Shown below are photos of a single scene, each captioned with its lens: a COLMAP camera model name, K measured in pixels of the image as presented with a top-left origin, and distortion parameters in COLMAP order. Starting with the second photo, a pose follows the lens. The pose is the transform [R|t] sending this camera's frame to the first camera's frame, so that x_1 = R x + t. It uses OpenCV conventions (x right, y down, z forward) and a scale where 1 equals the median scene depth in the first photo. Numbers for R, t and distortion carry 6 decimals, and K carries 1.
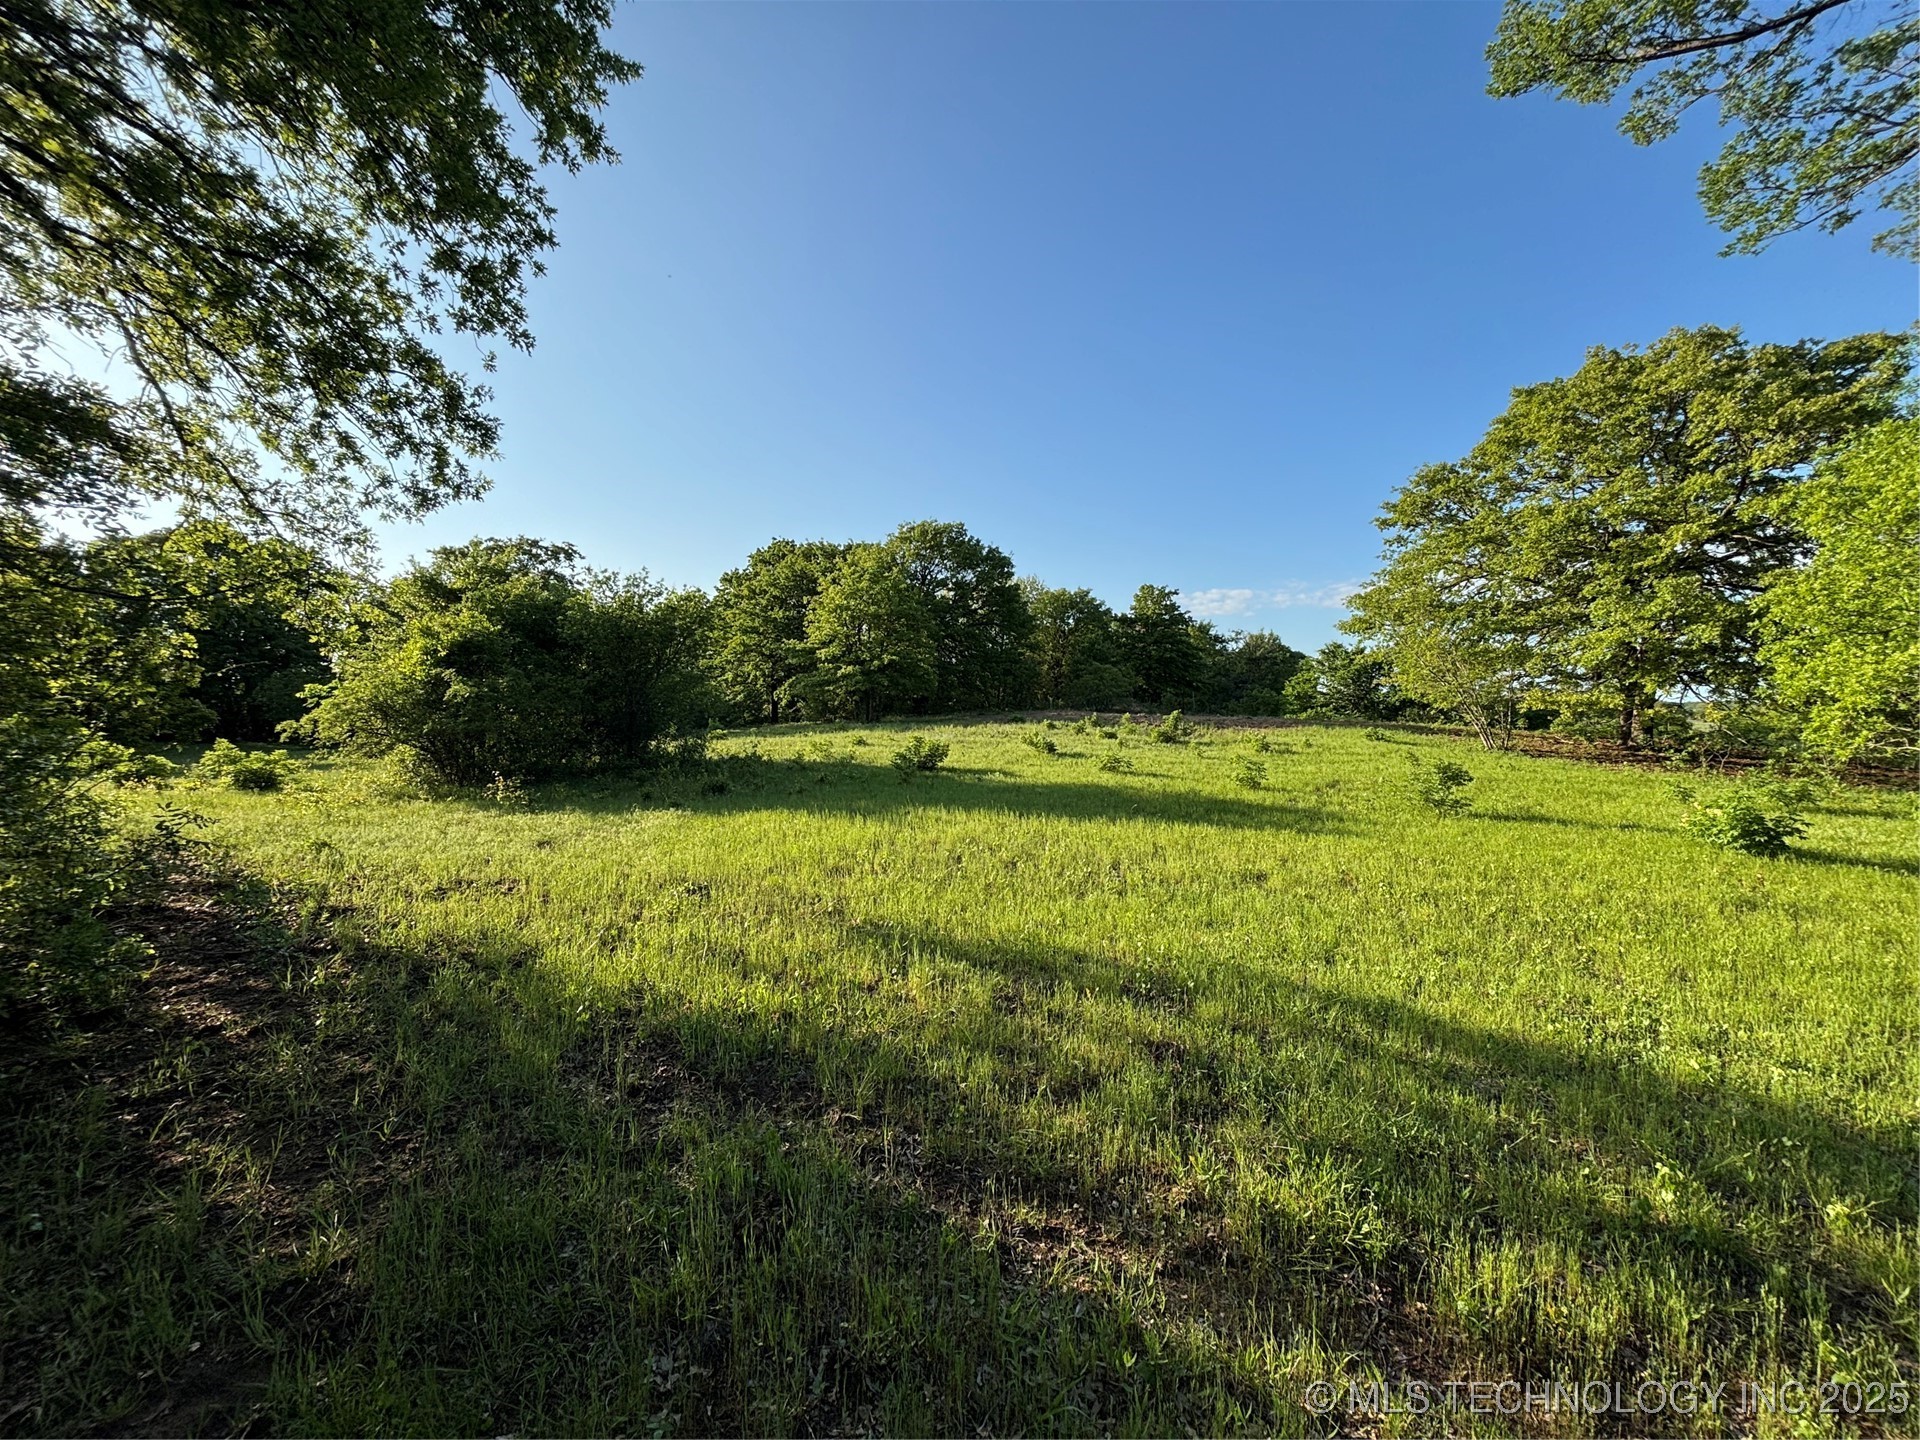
lens RADIAL K [[770.6, 0, 959.1], [0, 770.6, 721.6], [0, 0, 1]] dist [0.011361, -0.000141]
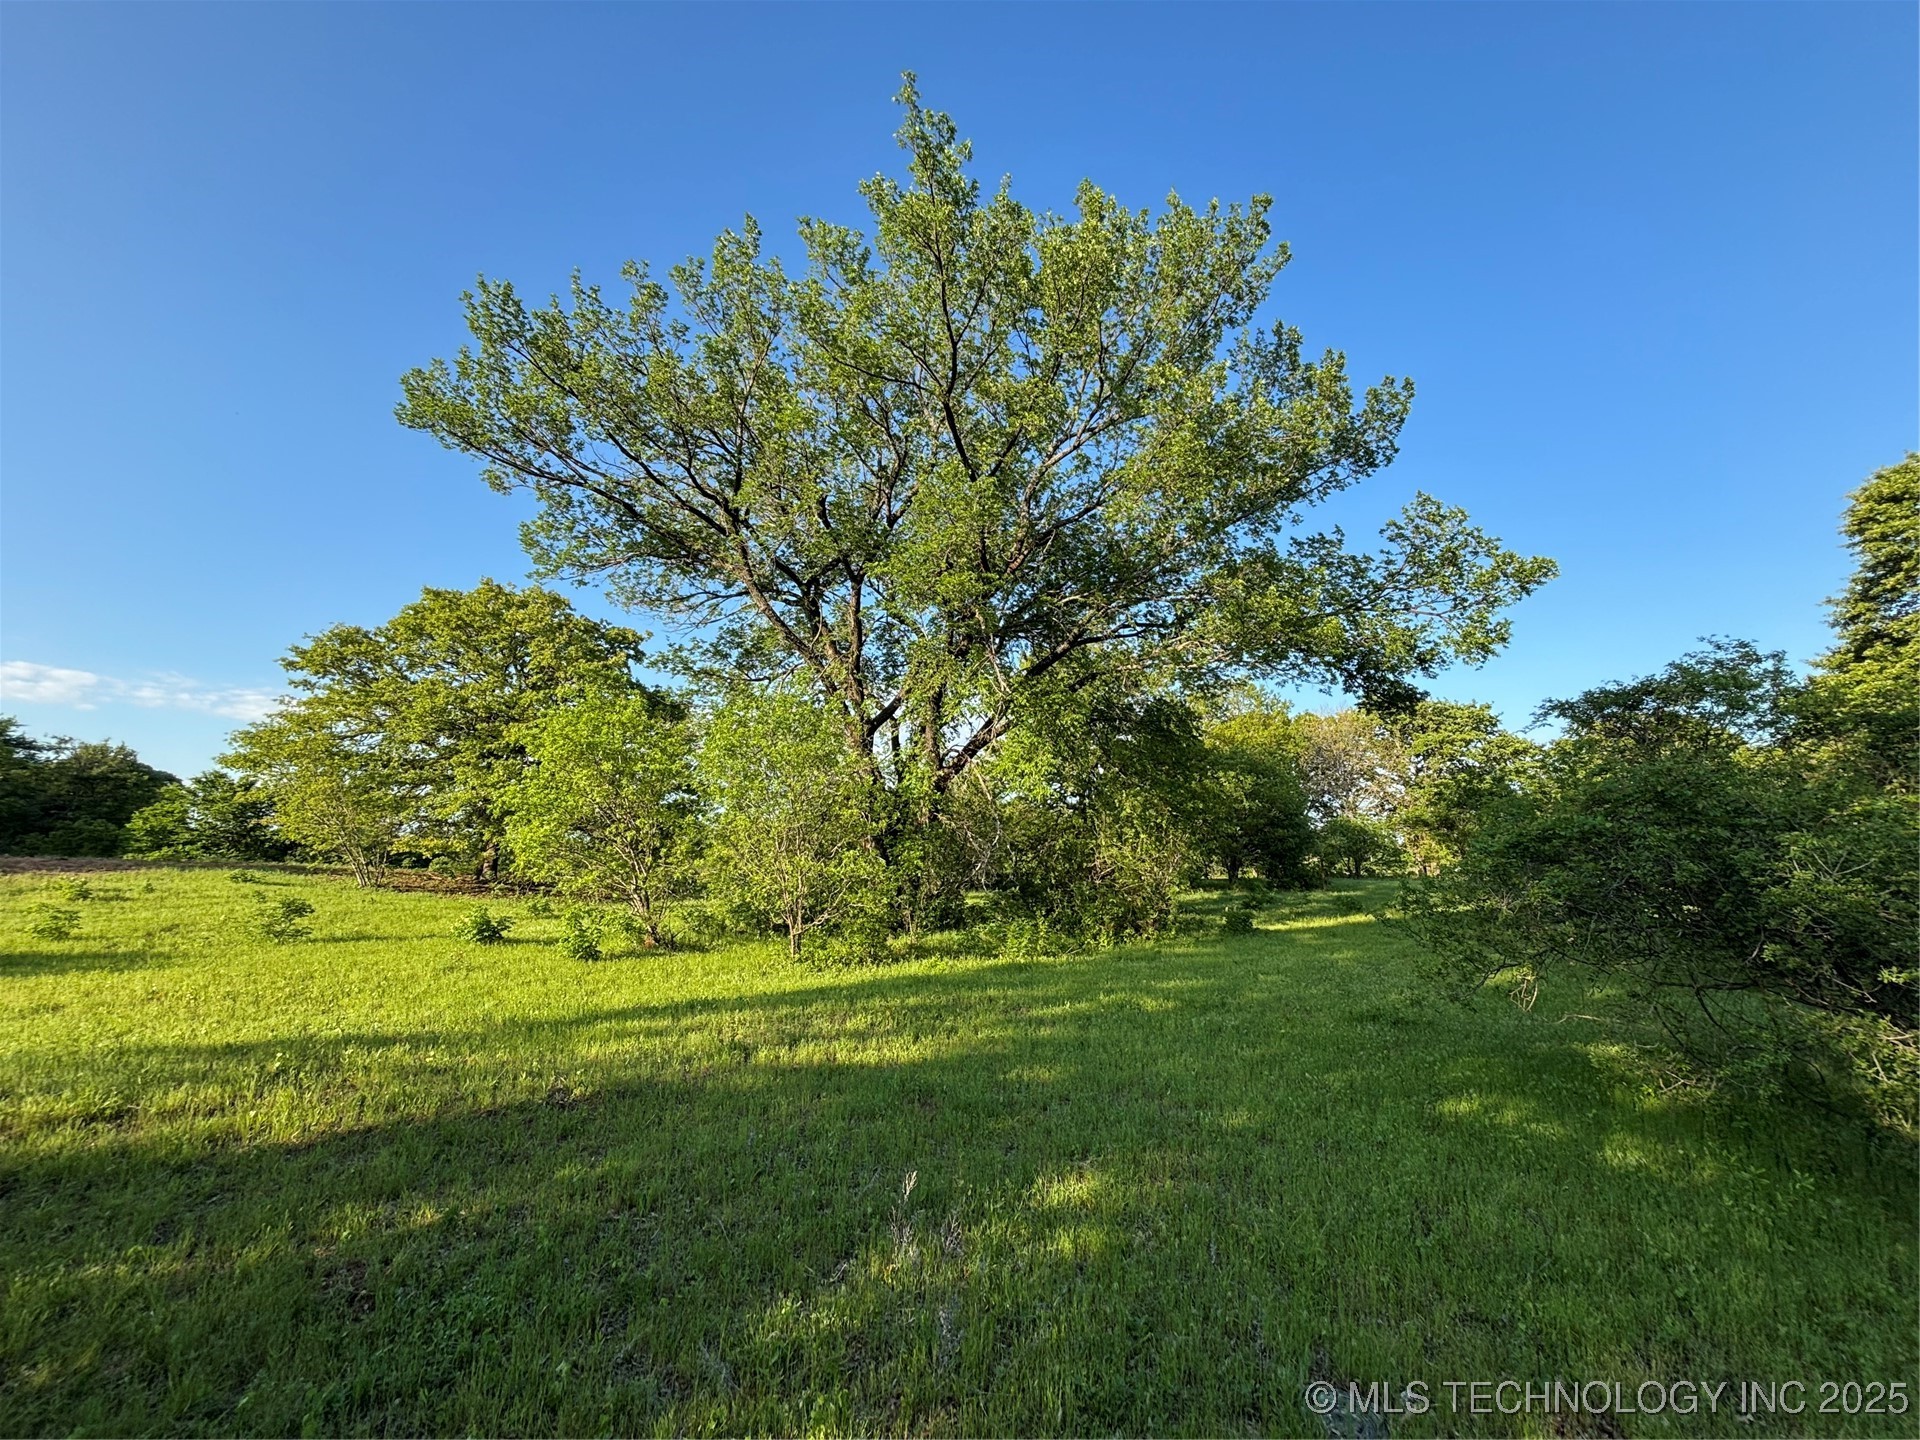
lens RADIAL K [[770.6, 0, 959.2], [0, 770.6, 717.4], [0, 0, 1]] dist [0.011361, -0.000141]
pose [[0.353966, 0.164602, 0.920660, -0.085188], [0.003349, 0.984161, -0.177243, -0.003448], [-0.935252, 0.065821, 0.347808, -0.210742]]
